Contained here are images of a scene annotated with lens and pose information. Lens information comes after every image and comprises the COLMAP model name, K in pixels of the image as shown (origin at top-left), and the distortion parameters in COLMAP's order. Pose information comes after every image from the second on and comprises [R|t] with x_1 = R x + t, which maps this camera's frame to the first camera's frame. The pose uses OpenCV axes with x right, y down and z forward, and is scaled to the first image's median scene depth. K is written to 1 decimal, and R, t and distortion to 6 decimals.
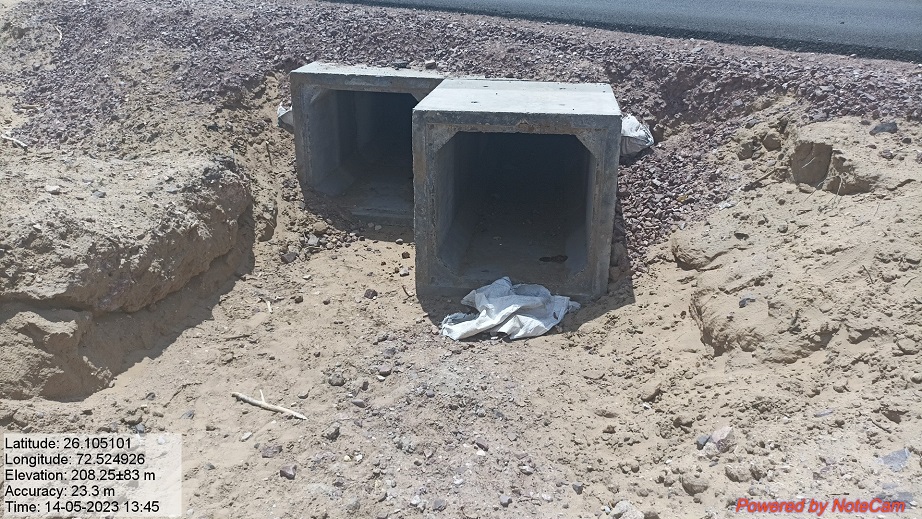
lens RADIAL K [[695.1, 0, 465.3], [0, 695.1, 259.7], [0, 0, 1]] dist [0.062692, -0.080072]
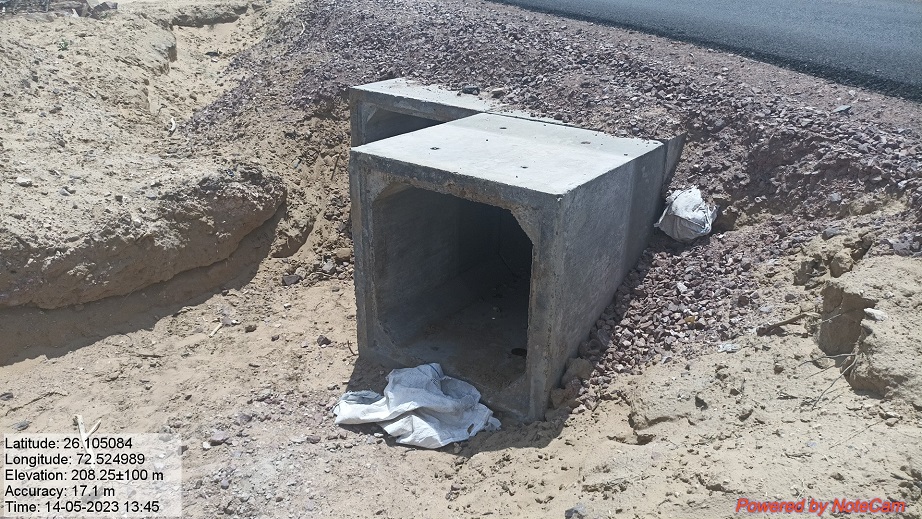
lens RADIAL K [[695.1, 0, 465.3], [0, 695.1, 259.7], [0, 0, 1]] dist [0.062692, -0.080072]
pose [[0.876302, 0.199339, -0.438588, 0.397357], [-0.198087, 0.978951, 0.049157, -0.132933], [0.439155, 0.043802, 0.897343, 0.258762]]
